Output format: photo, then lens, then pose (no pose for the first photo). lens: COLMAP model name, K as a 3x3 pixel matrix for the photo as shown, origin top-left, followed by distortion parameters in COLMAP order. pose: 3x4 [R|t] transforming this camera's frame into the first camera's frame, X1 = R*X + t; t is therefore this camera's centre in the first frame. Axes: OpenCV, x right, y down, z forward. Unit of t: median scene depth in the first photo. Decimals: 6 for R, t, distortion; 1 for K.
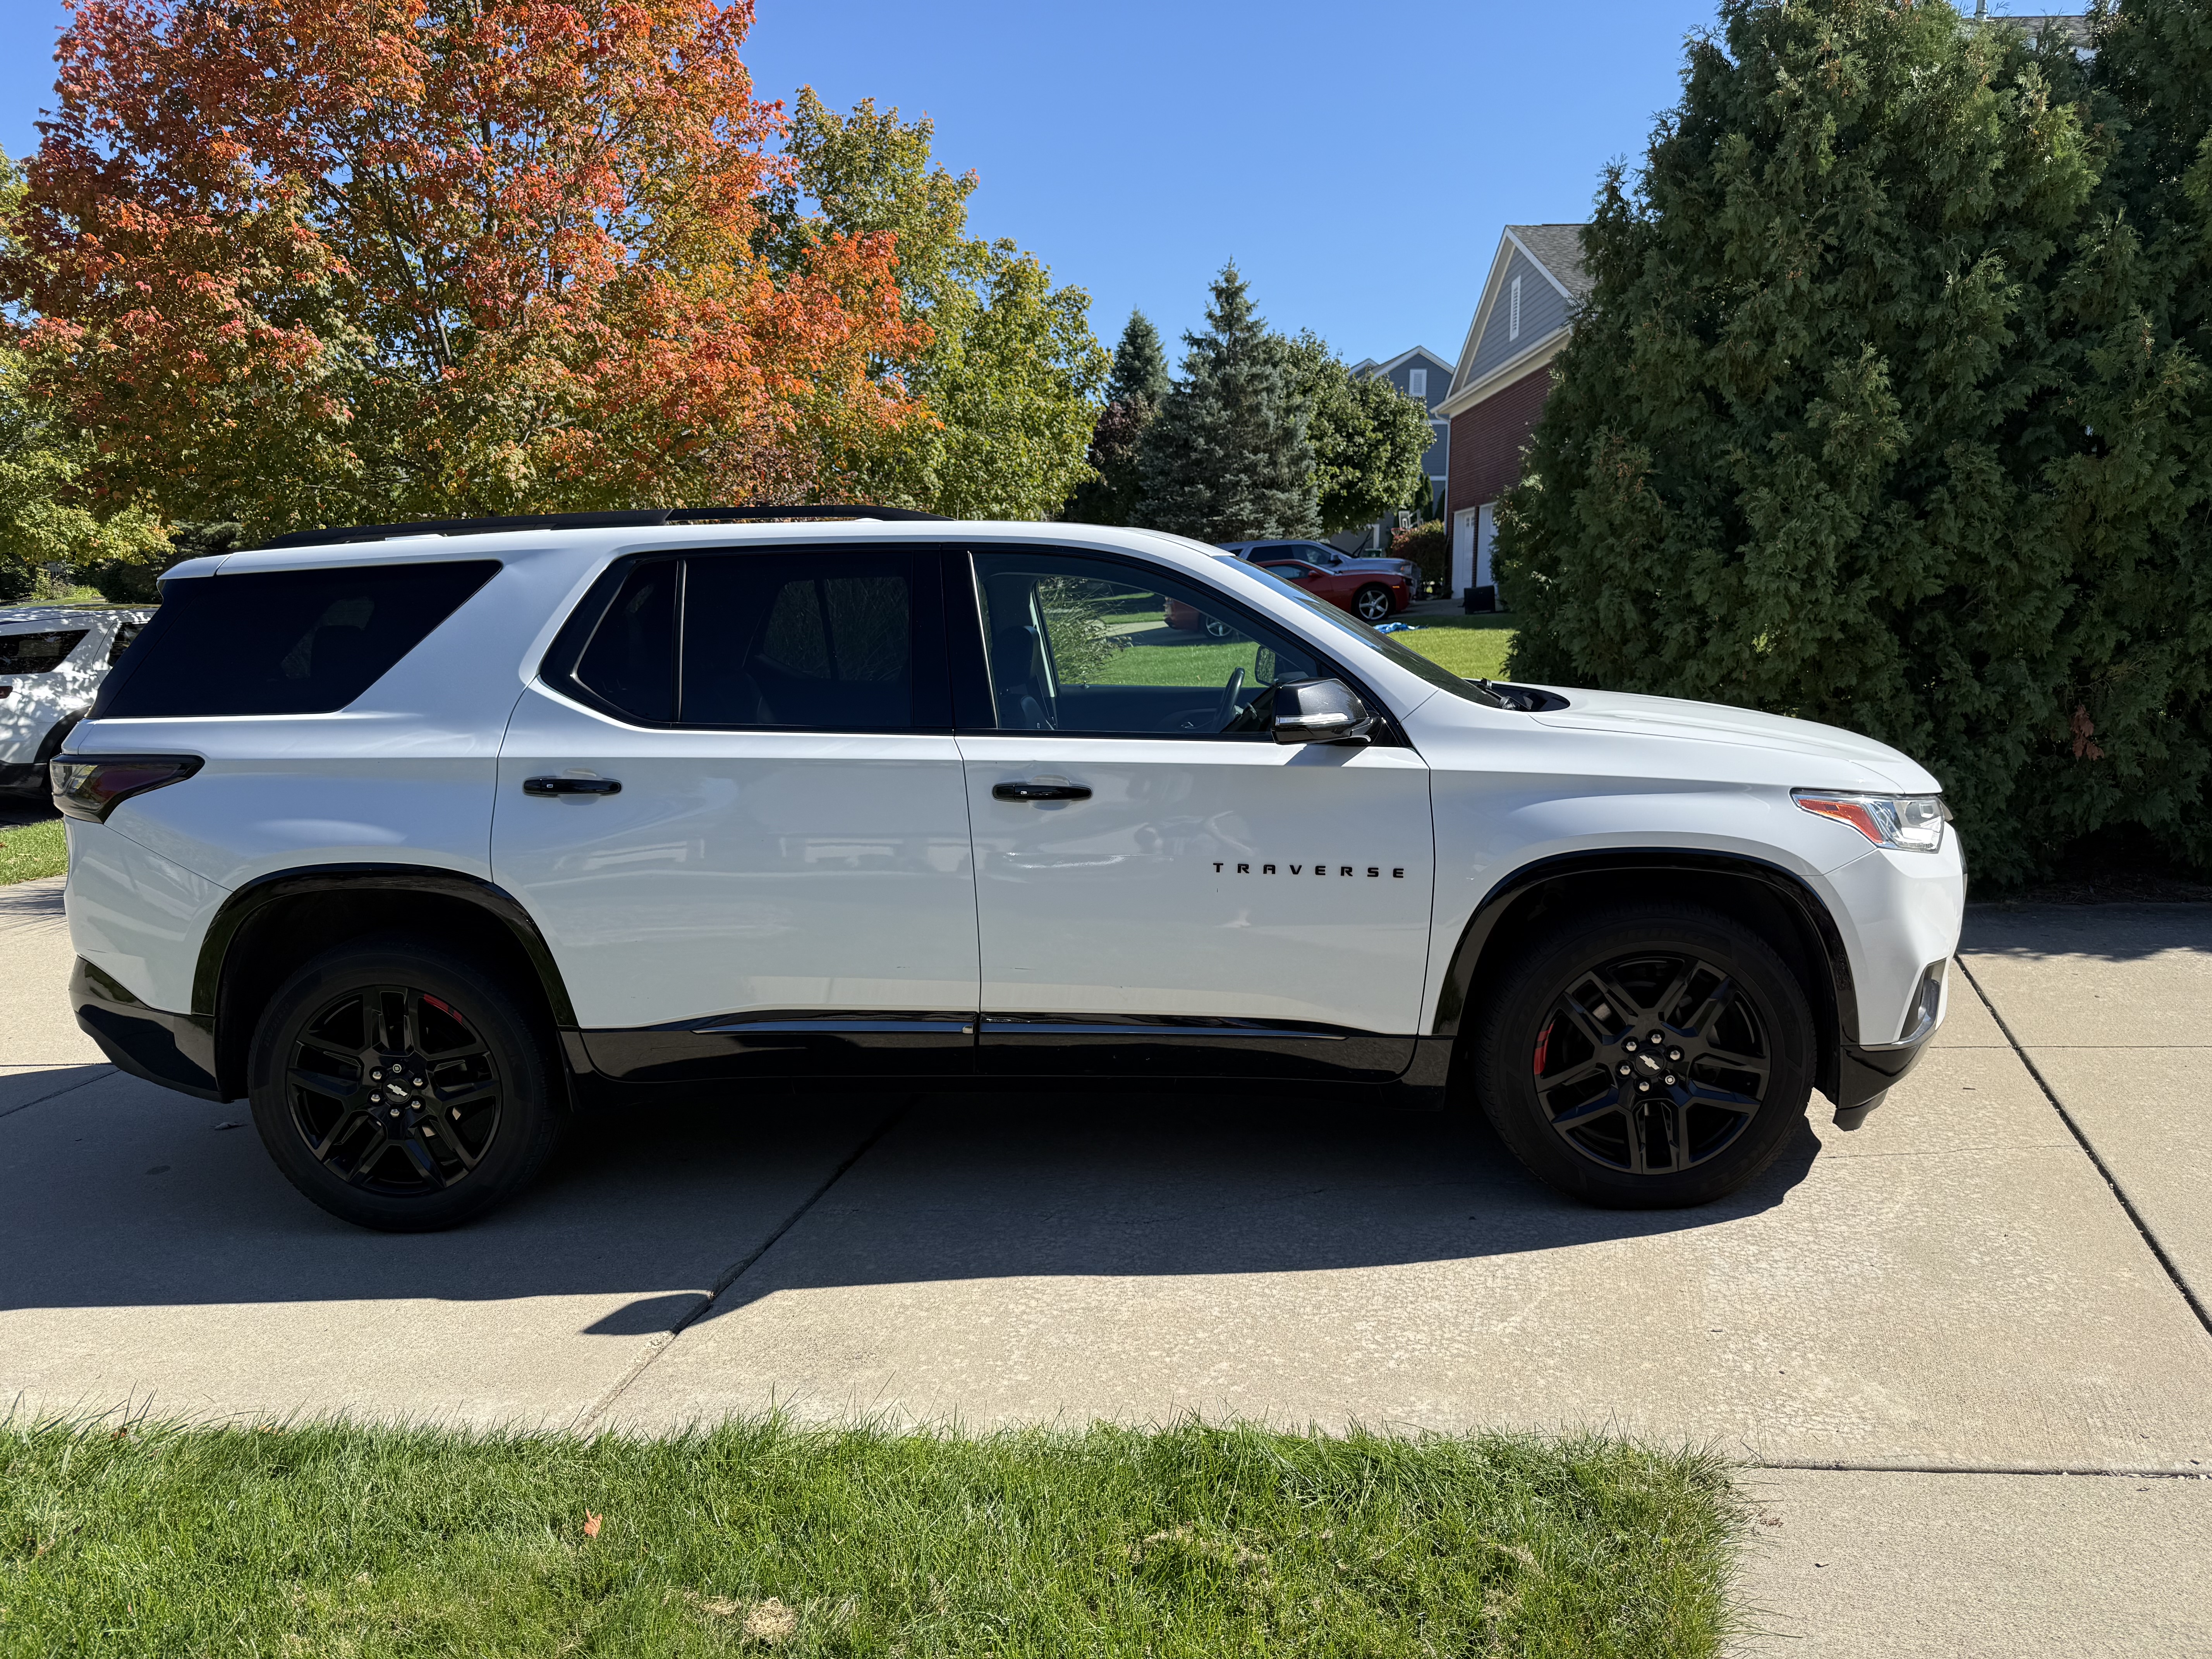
lens RADIAL K [[1592.9, 0, 1088.2], [0, 1592.9, 829.2], [0, 0, 1]] dist [0.081351, -0.104688]
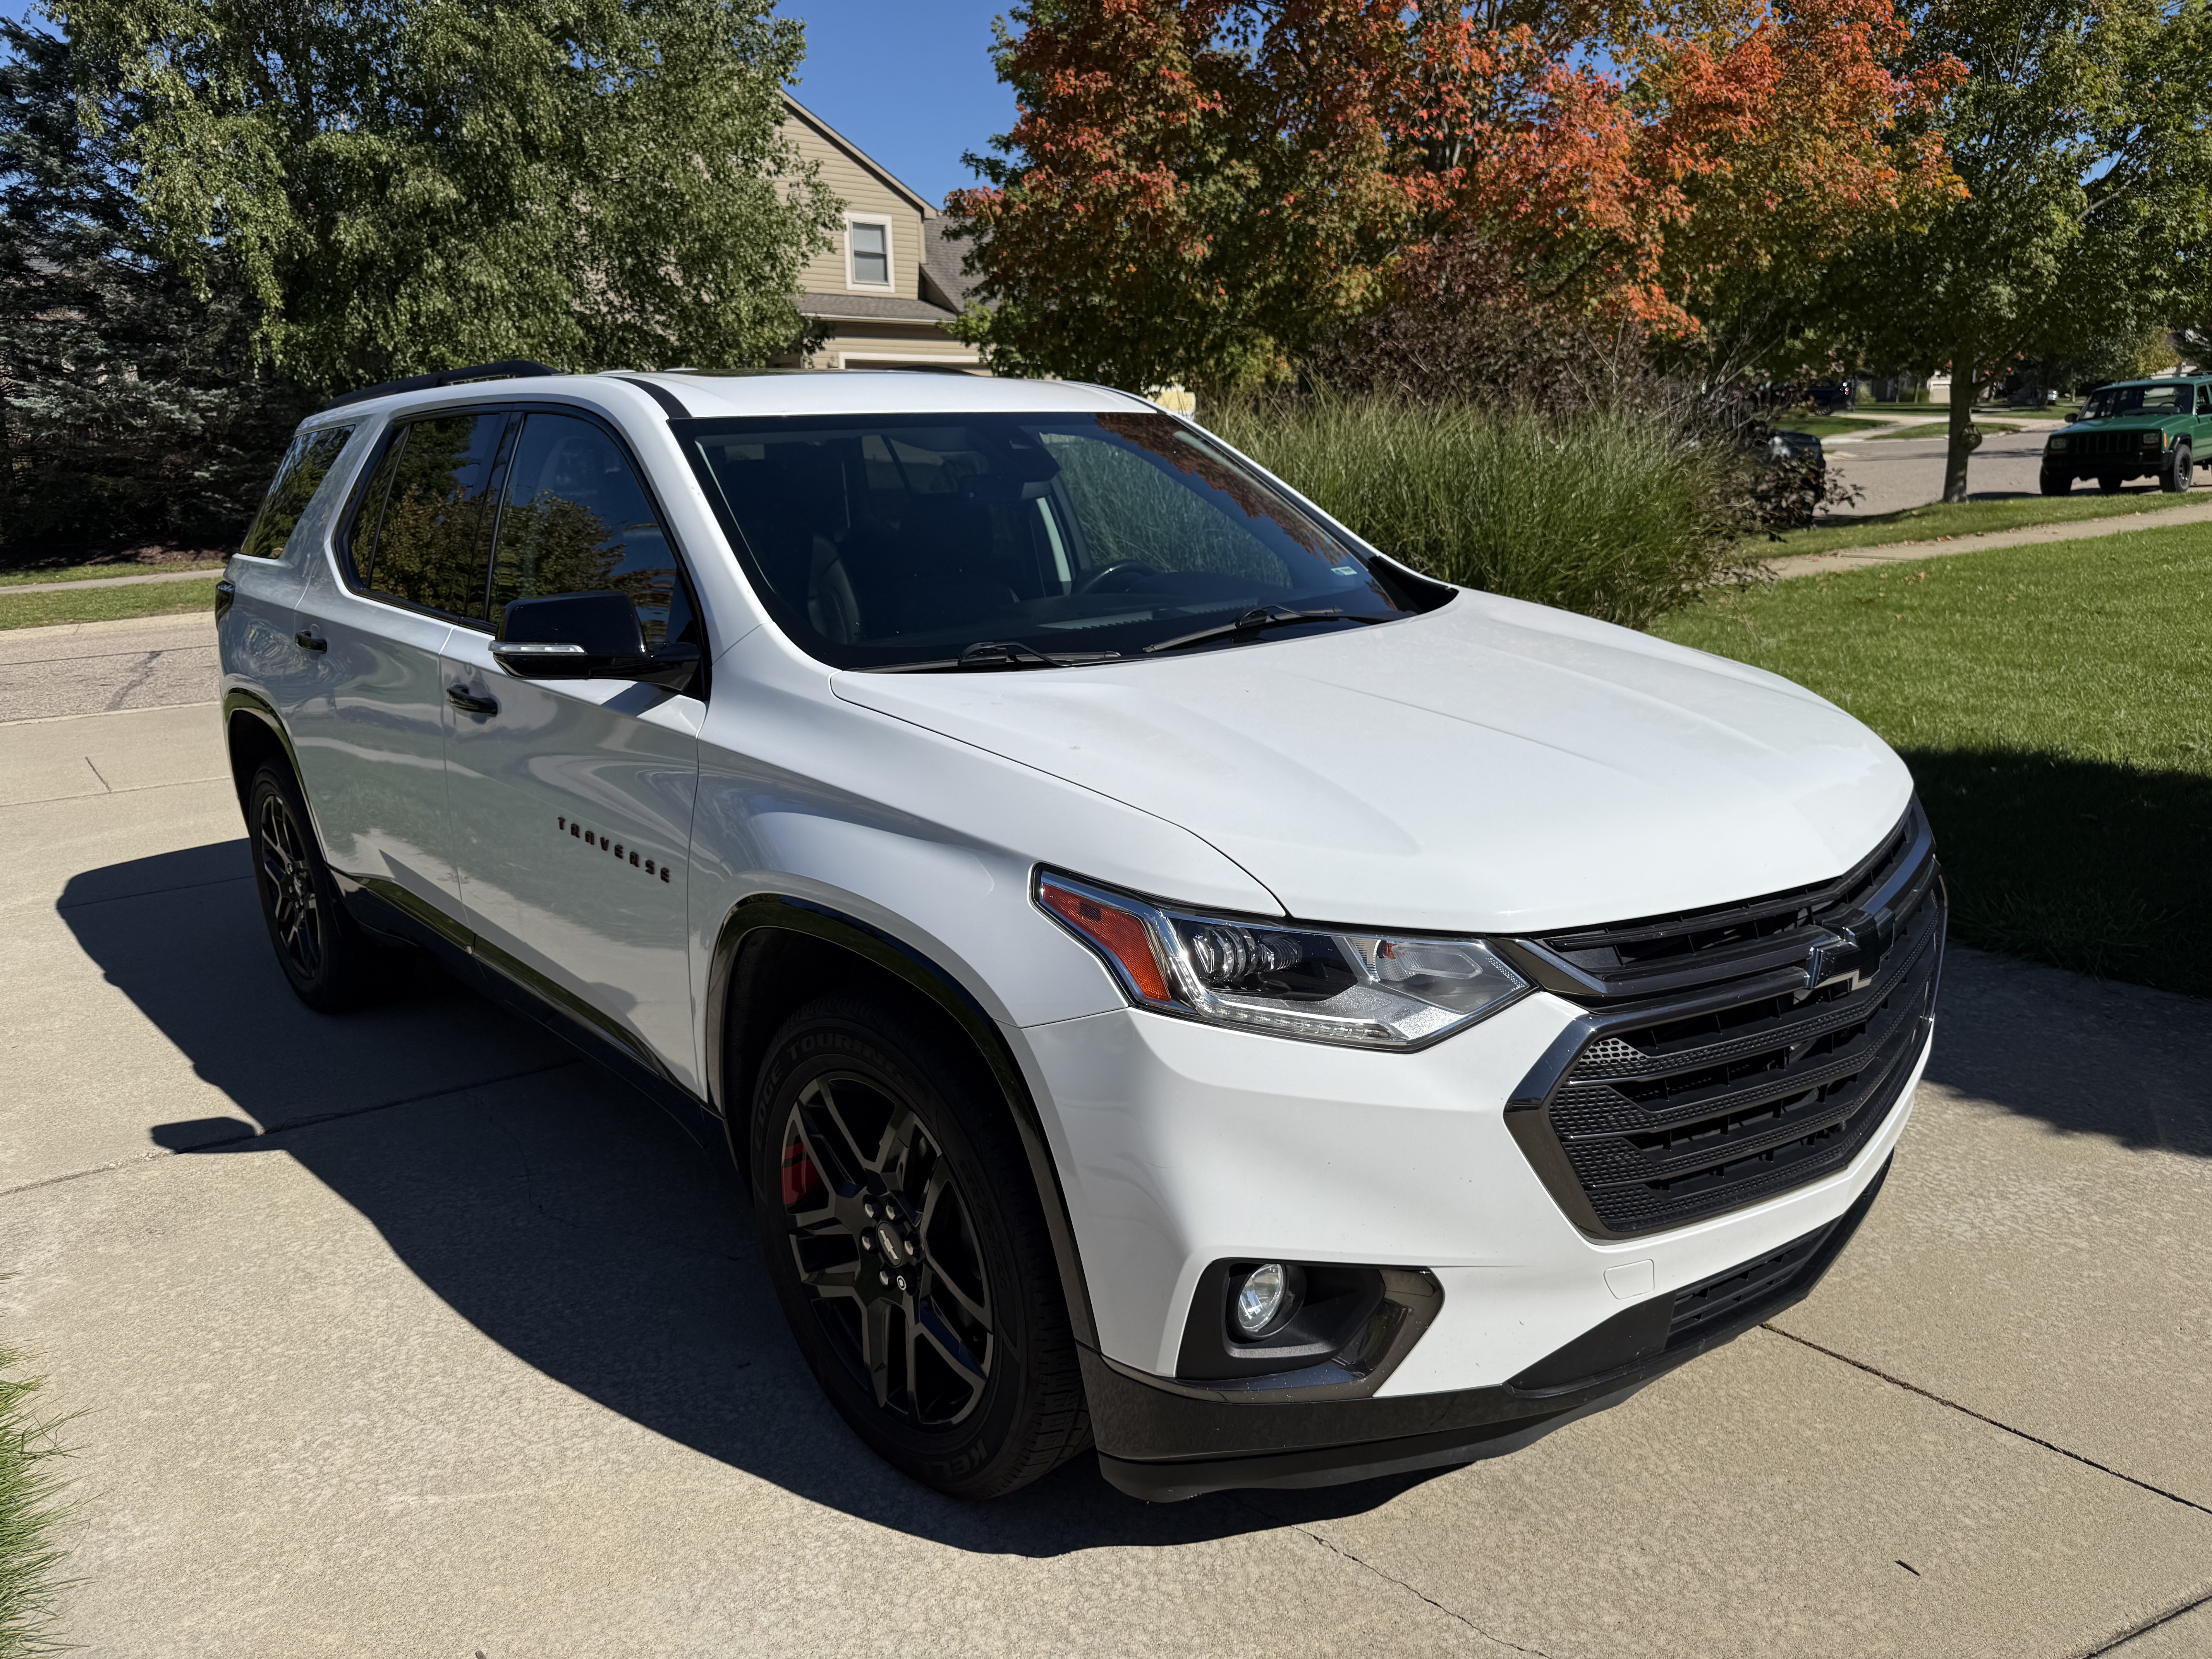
lens RADIAL K [[1592.9, 0, 1088.2], [0, 1592.9, 829.2], [0, 0, 1]] dist [0.081351, -0.104688]
pose [[0.695936, 0.179997, -0.695180, 0.827260], [-0.103312, 0.983102, 0.151121, -0.122220], [0.710634, -0.033350, 0.702771, 0.628061]]
